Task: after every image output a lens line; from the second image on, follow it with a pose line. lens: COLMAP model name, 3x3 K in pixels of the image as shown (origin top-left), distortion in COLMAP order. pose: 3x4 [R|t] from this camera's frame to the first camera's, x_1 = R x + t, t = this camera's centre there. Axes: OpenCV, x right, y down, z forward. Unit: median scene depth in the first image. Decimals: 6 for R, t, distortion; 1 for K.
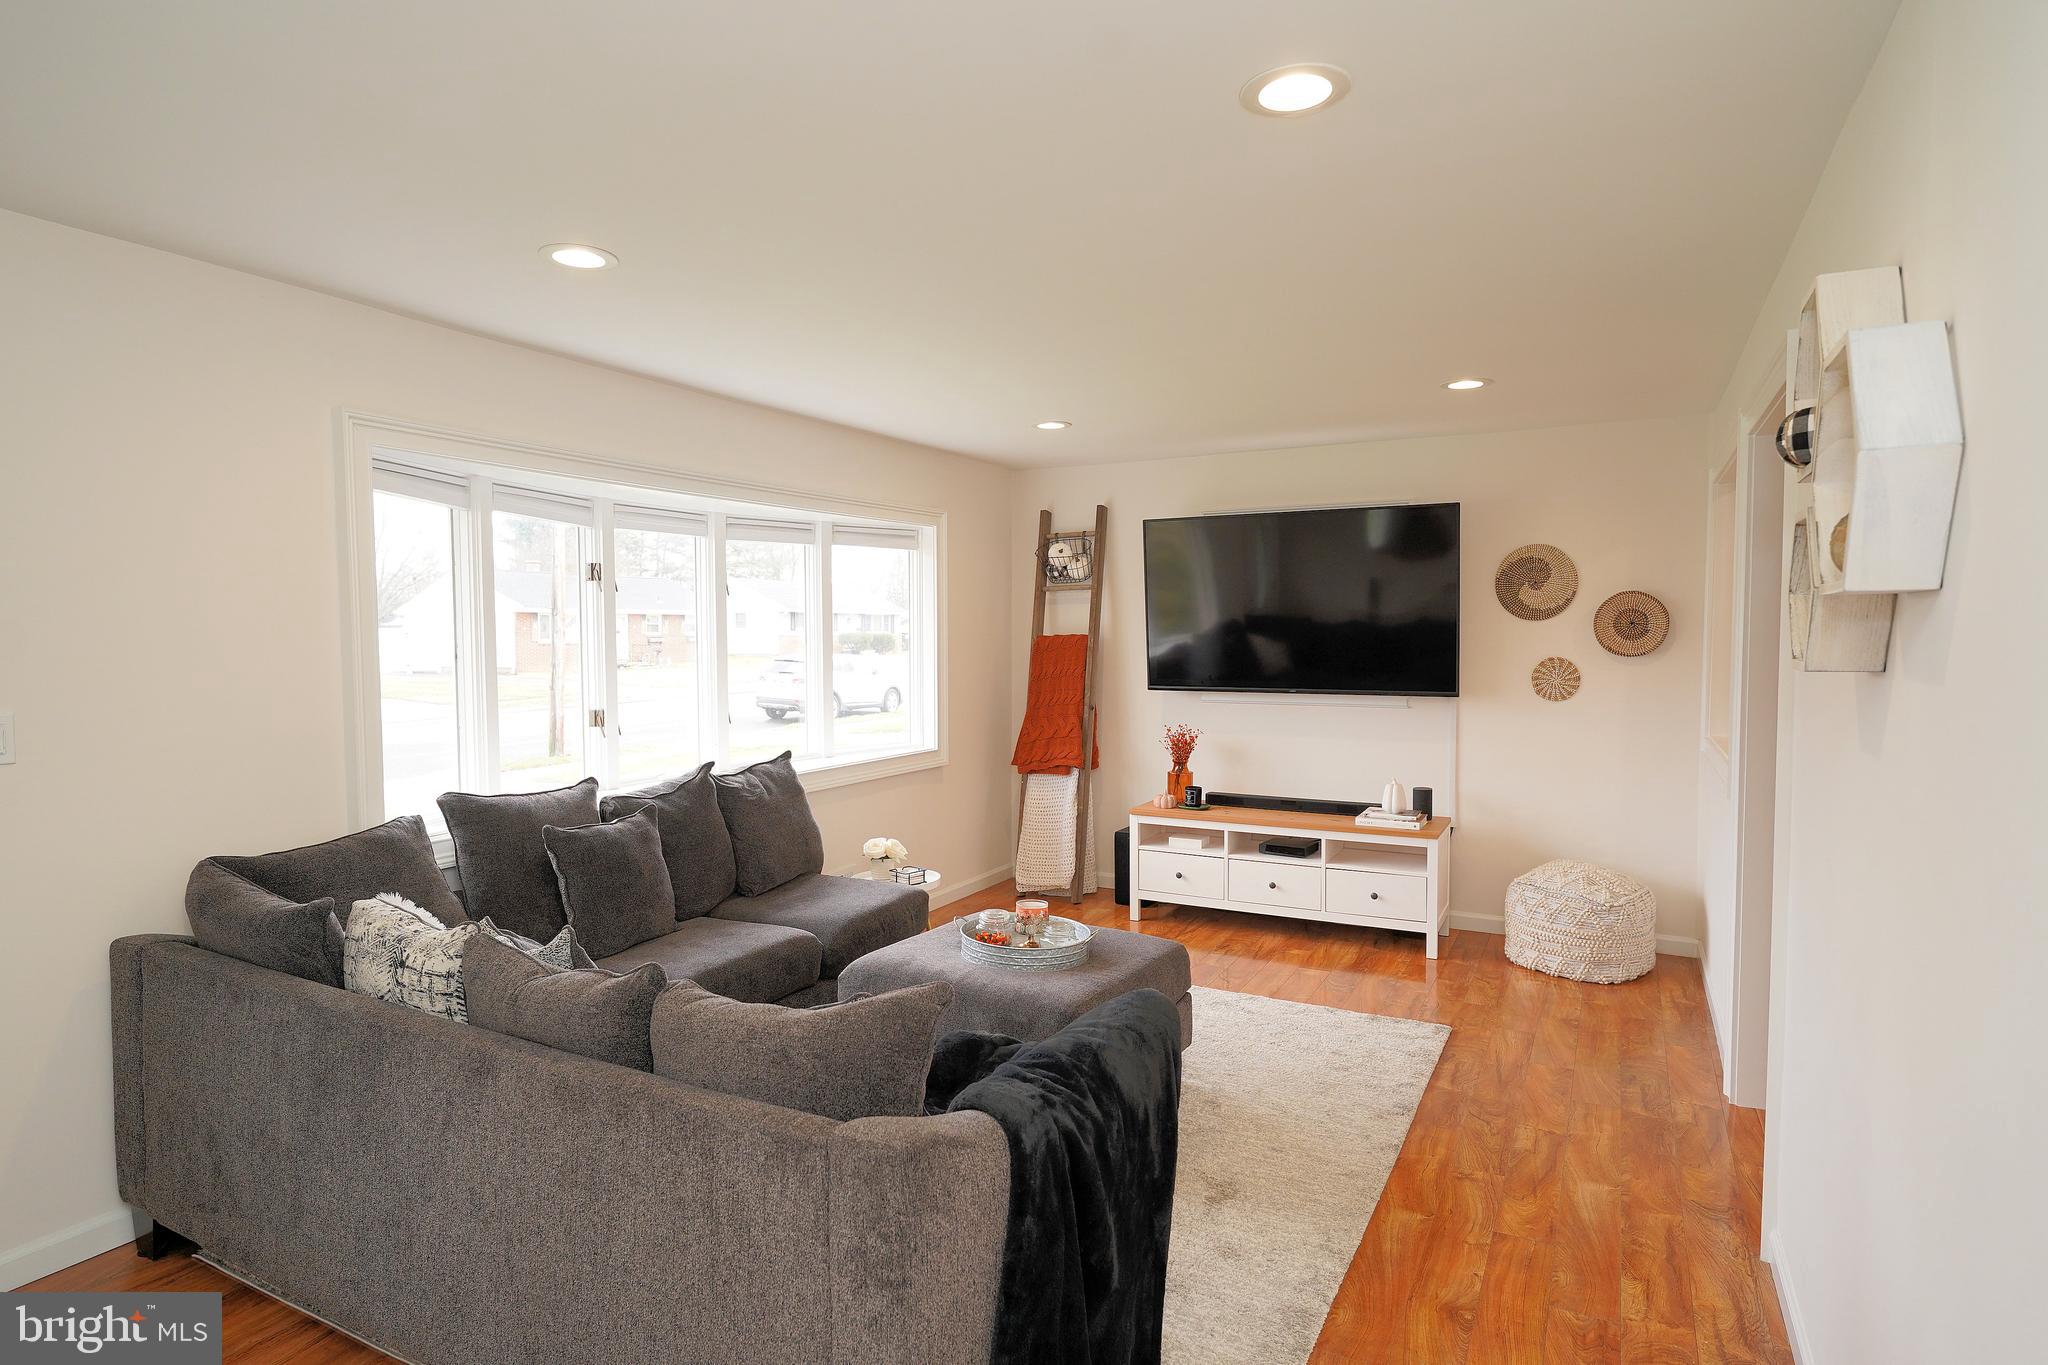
lens RADIAL K [[1123.8, 0, 1020.2], [0, 1123.8, 681.3], [0, 0, 1]] dist [0.006570, -0.007363]
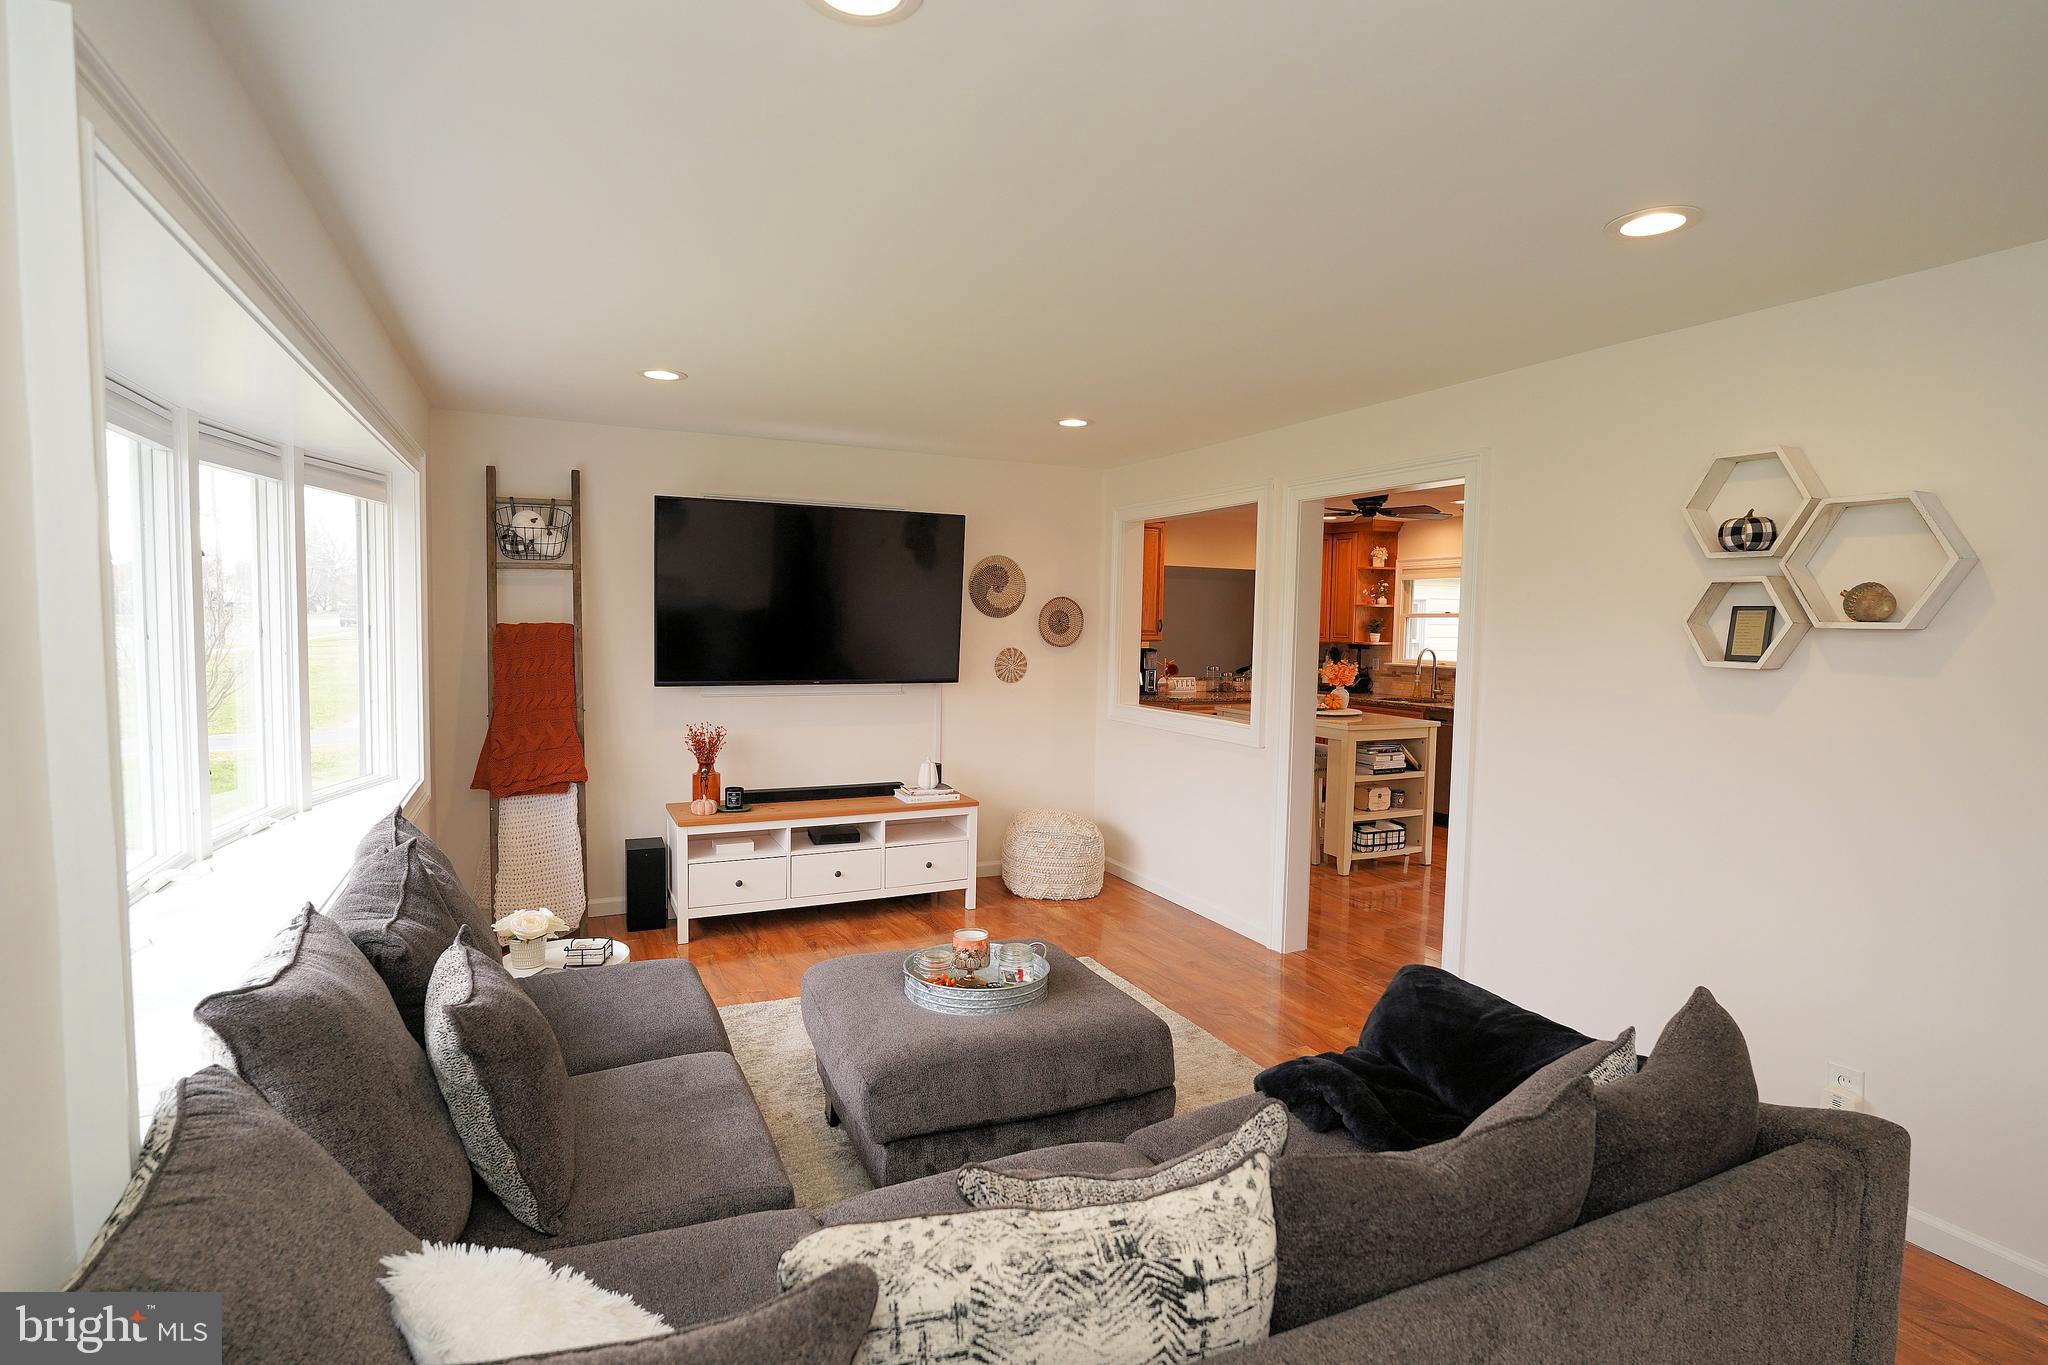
lens RADIAL K [[1000.2, 0, 1029.5], [0, 1000.2, 688.4], [0, 0, 1]] dist [0.001745, 0.000146]
pose [[0.588813, -0.042840, 0.807133, -0.589370], [0.016891, 0.999029, 0.040702, -0.030509], [-0.808092, -0.010332, 0.588965, 0.482426]]
